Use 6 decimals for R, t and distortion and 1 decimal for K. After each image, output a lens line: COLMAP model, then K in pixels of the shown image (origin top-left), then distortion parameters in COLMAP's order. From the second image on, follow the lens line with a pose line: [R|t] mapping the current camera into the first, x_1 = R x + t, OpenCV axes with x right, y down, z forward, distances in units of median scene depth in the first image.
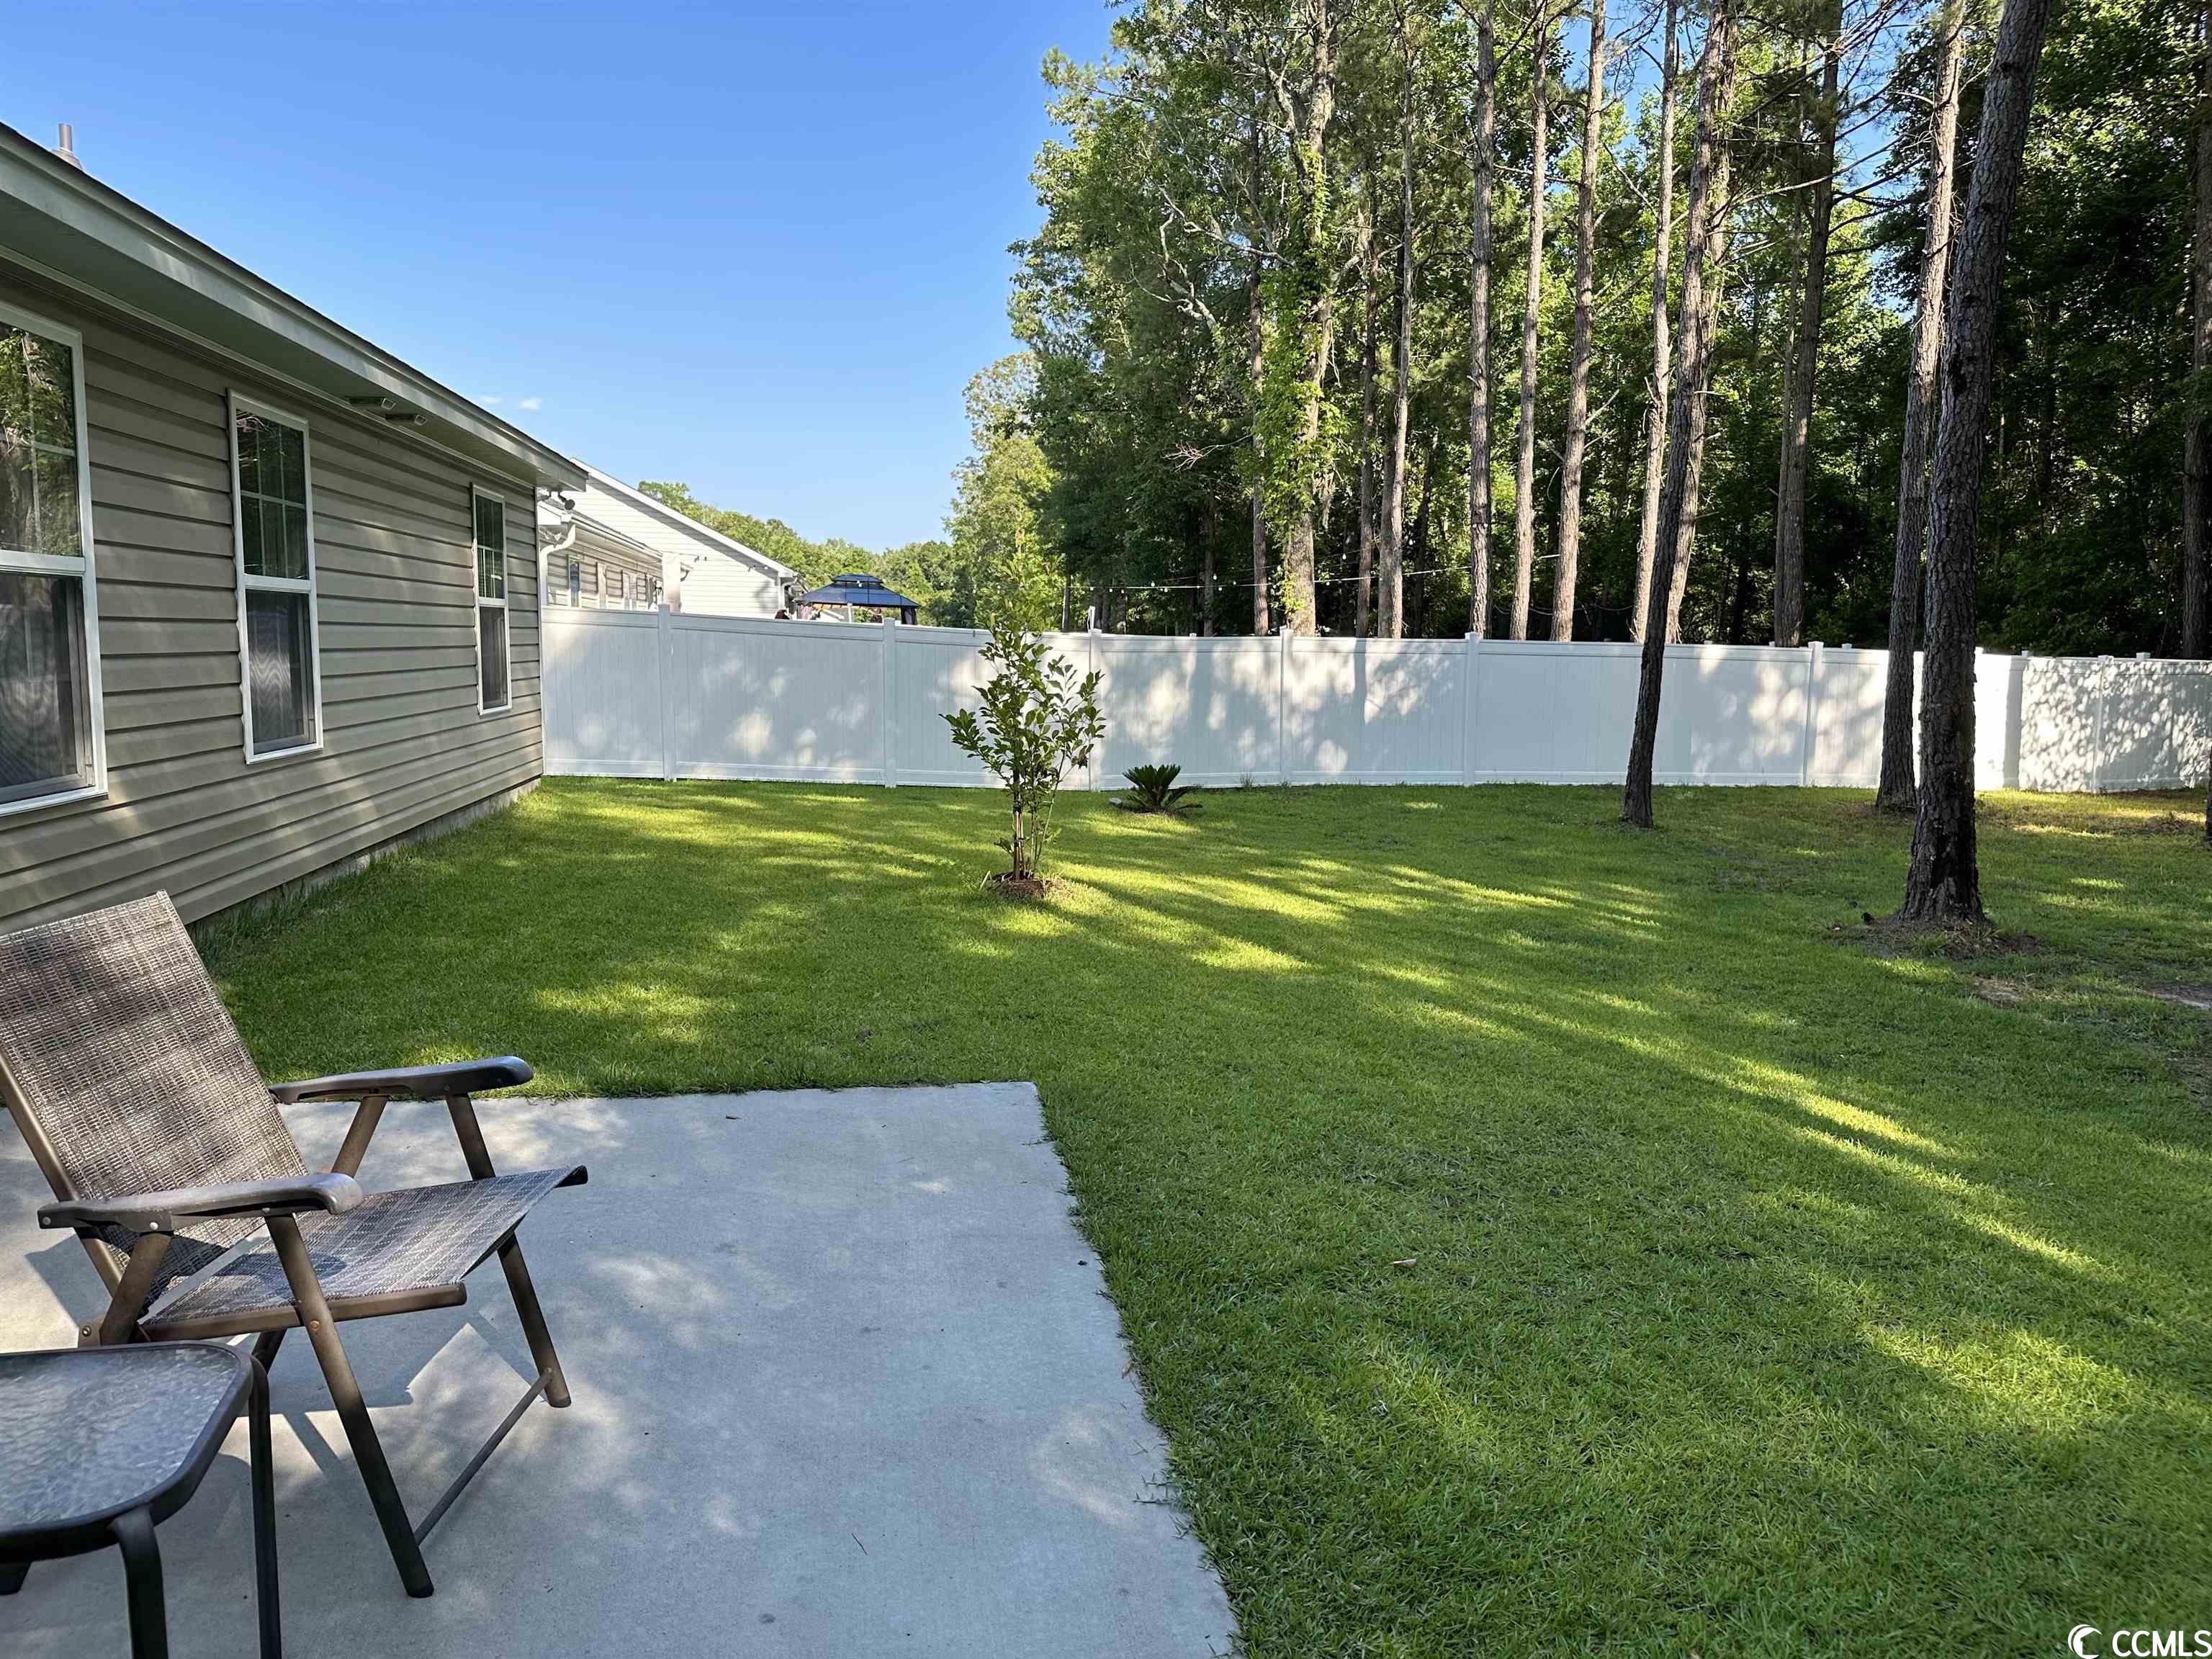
lens RADIAL K [[1550.2, 0, 1109.3], [0, 1550.2, 841.3], [0, 0, 1]] dist [0.073424, -0.103804]
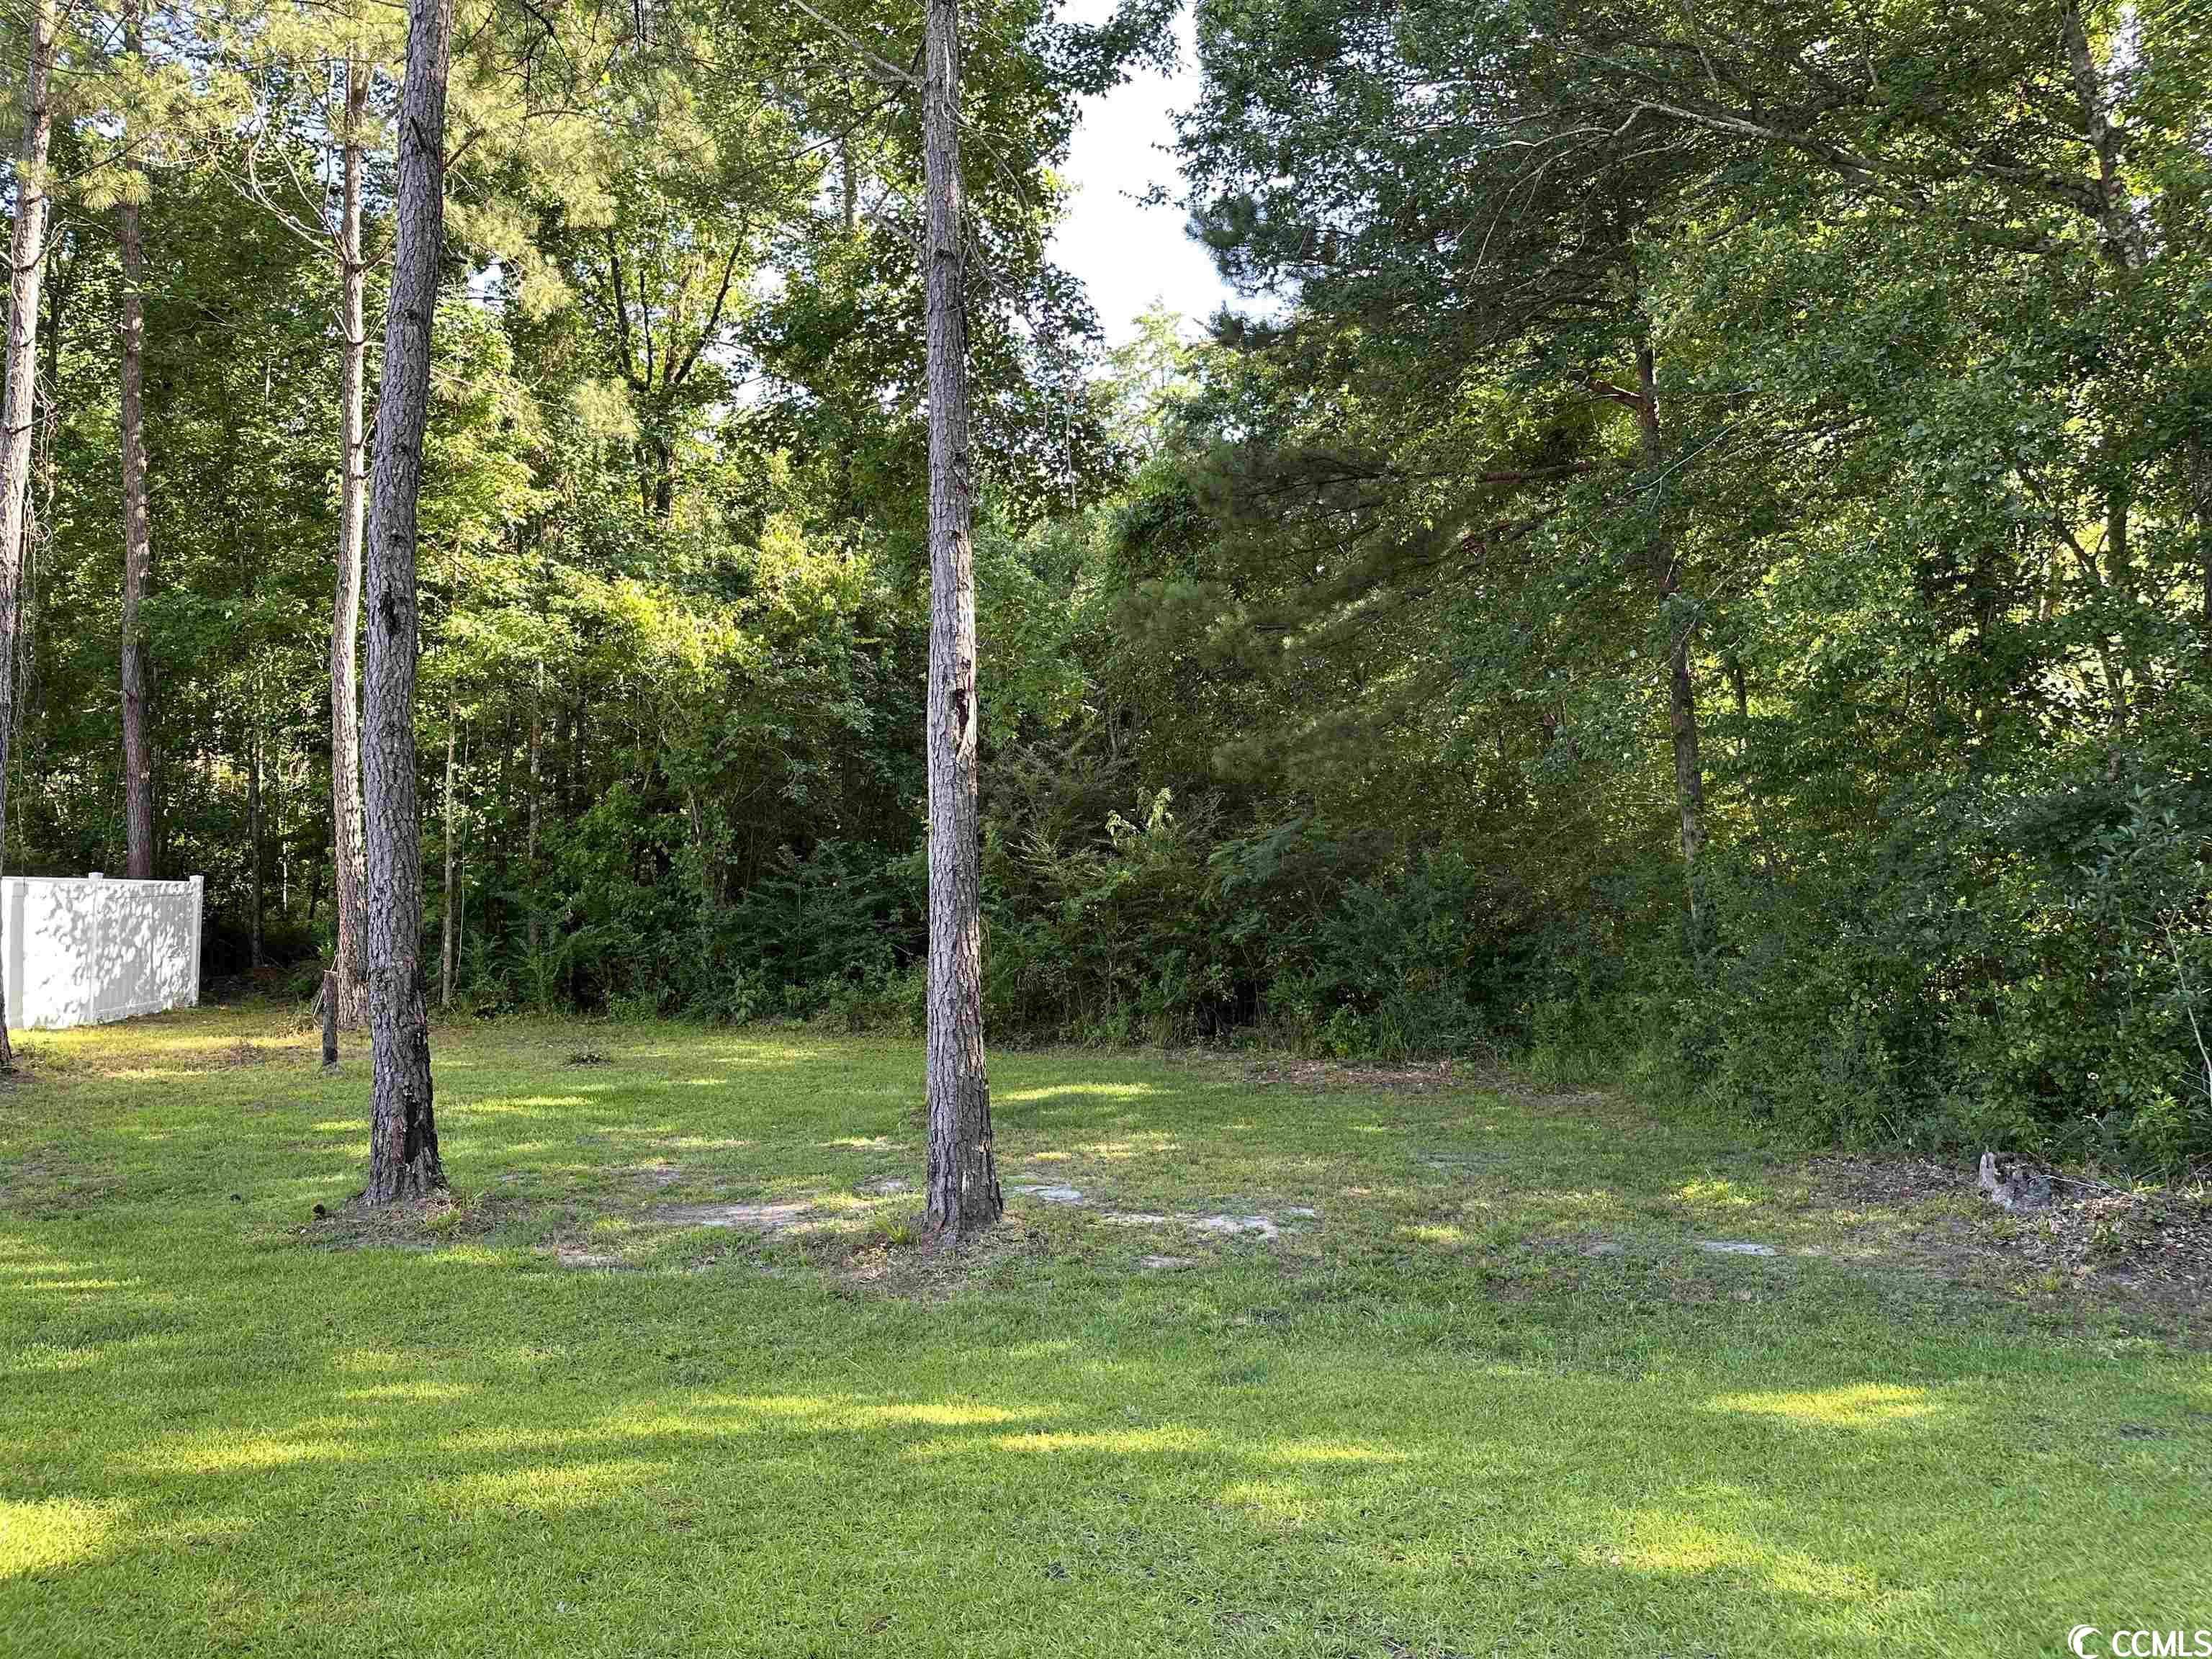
lens RADIAL K [[1550.2, 0, 1109.3], [0, 1550.2, 832.8], [0, 0, 1]] dist [0.073424, -0.103804]
pose [[0.238294, 0.016252, 0.971057, -0.136450], [0.106744, 0.993364, -0.042820, -0.039810], [-0.965309, 0.113858, 0.234978, 0.188190]]
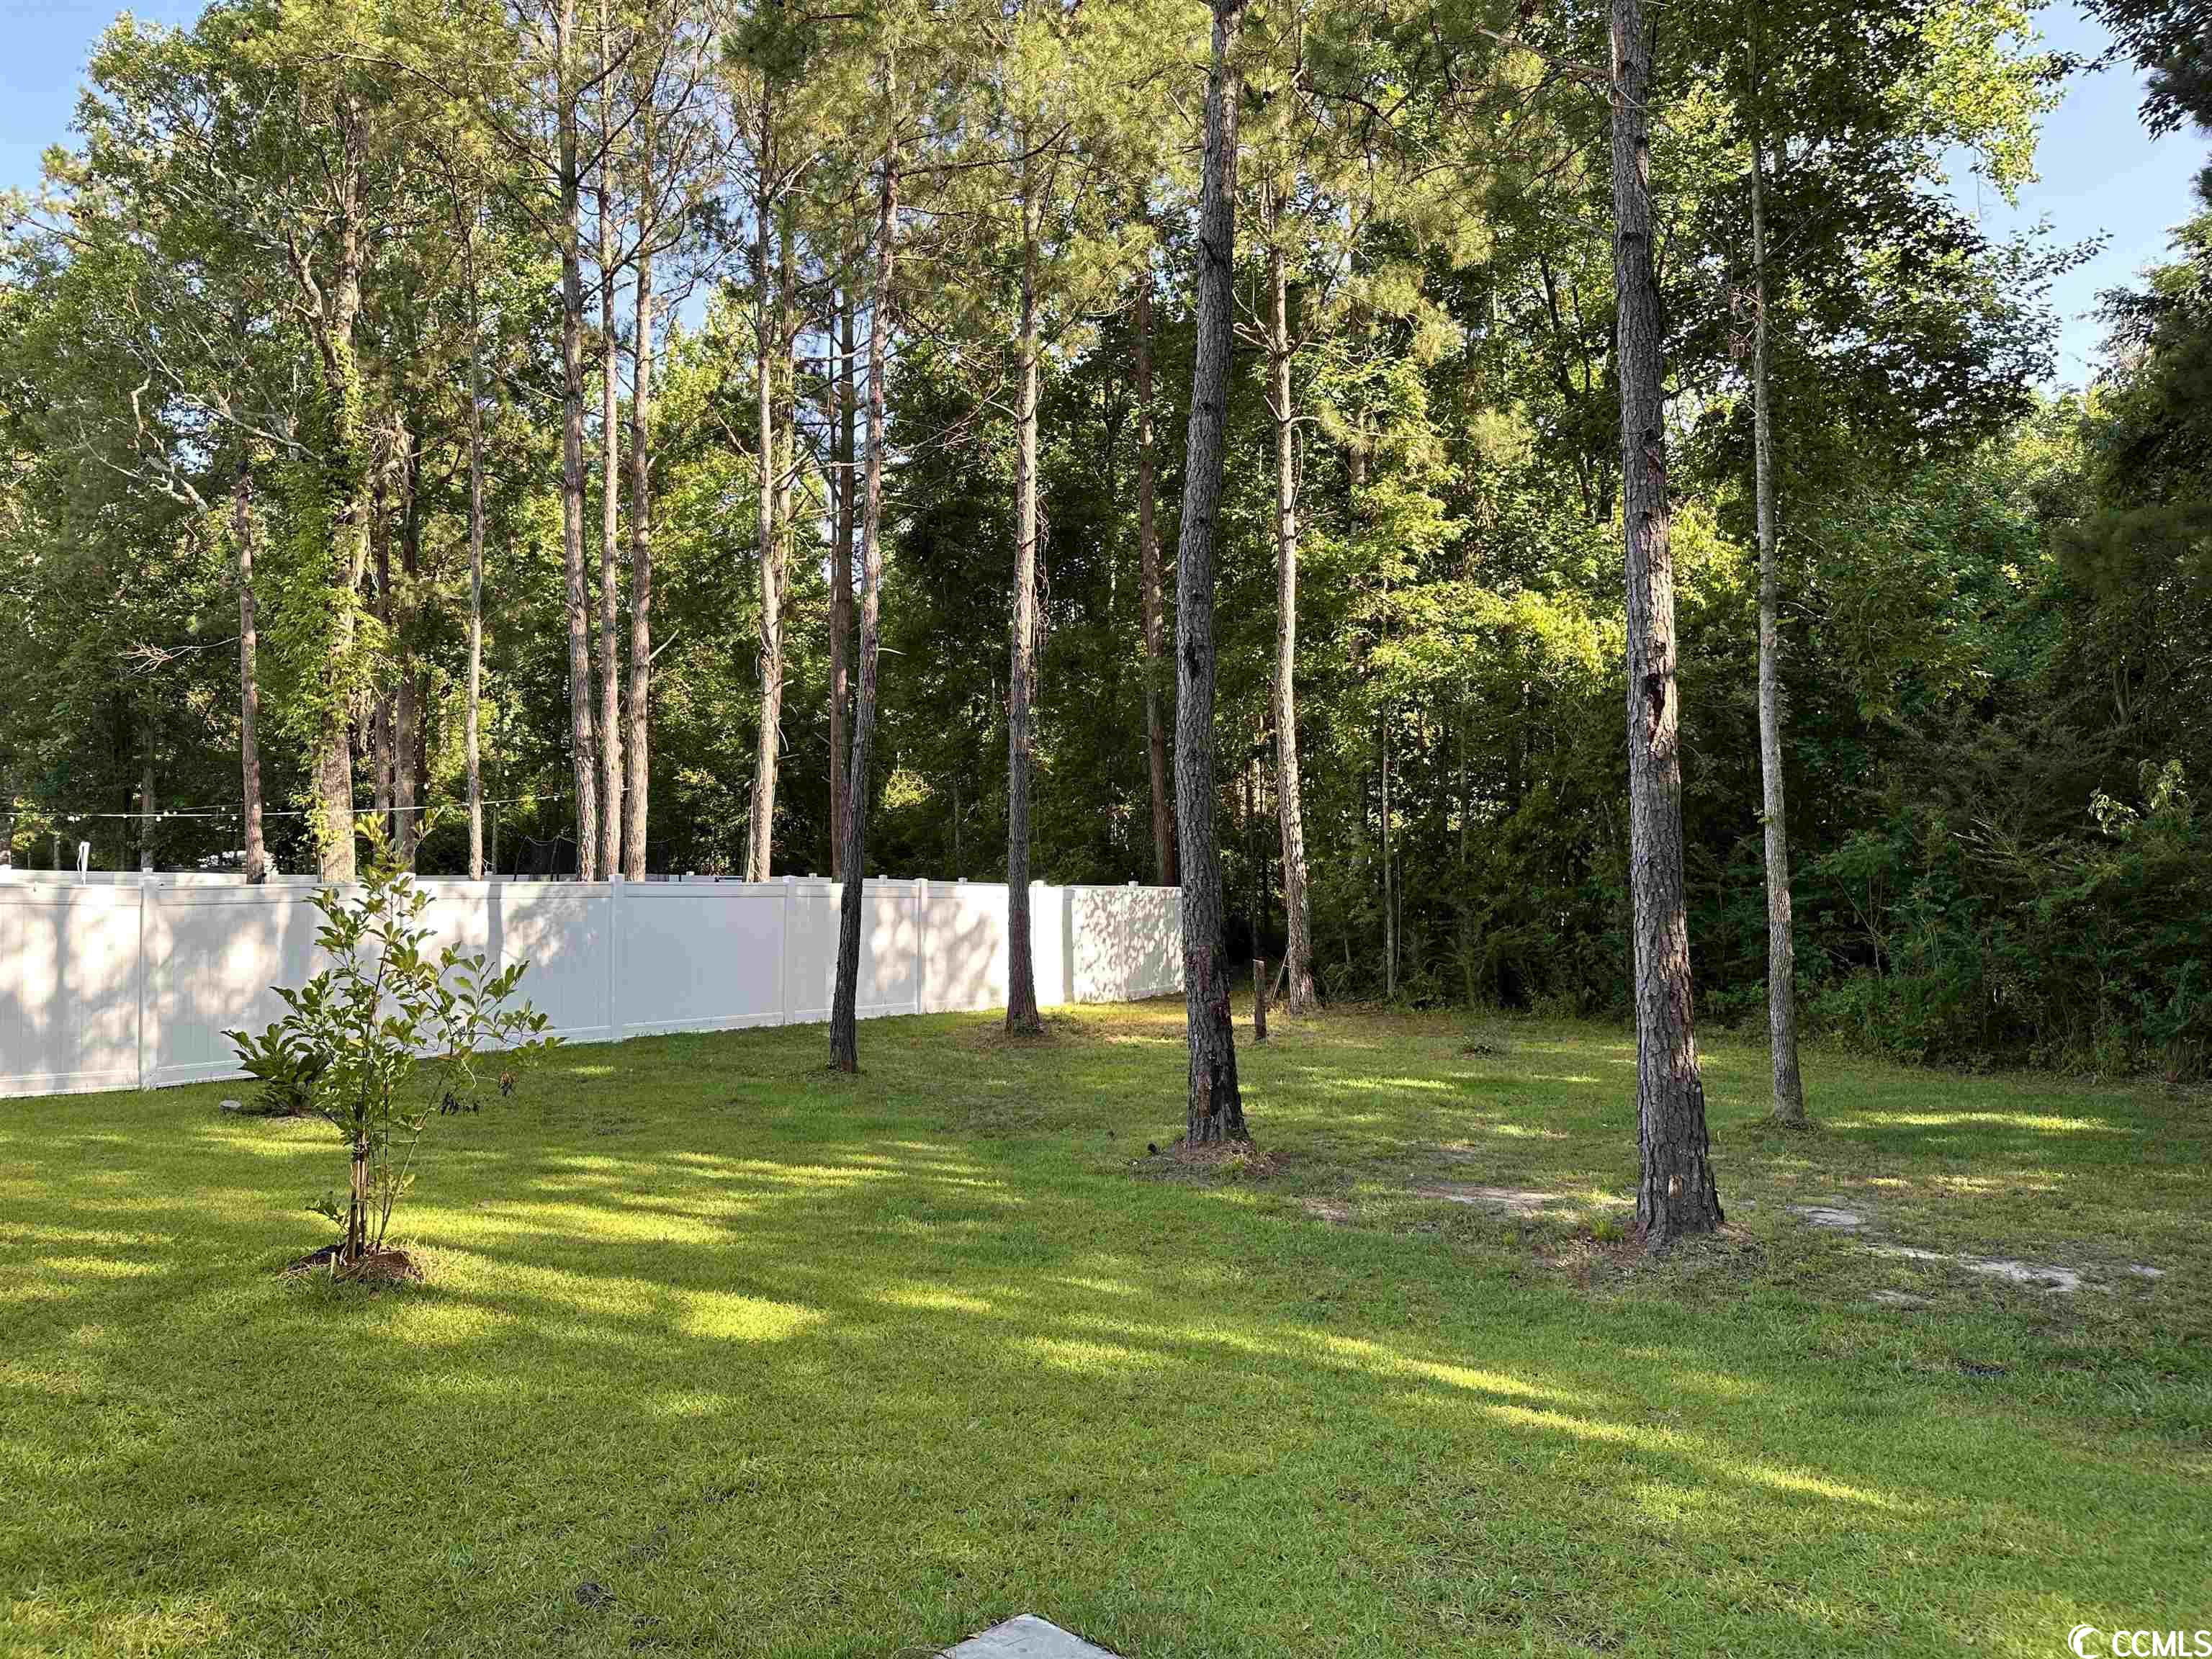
lens RADIAL K [[1550.2, 0, 1096.7], [0, 1550.2, 827.0], [0, 0, 1]] dist [0.073424, -0.103804]
pose [[0.787790, 0.003790, 0.615933, -0.105182], [0.087411, 0.989172, -0.117888, -0.024822], [-0.609710, 0.146710, 0.778929, 0.090245]]
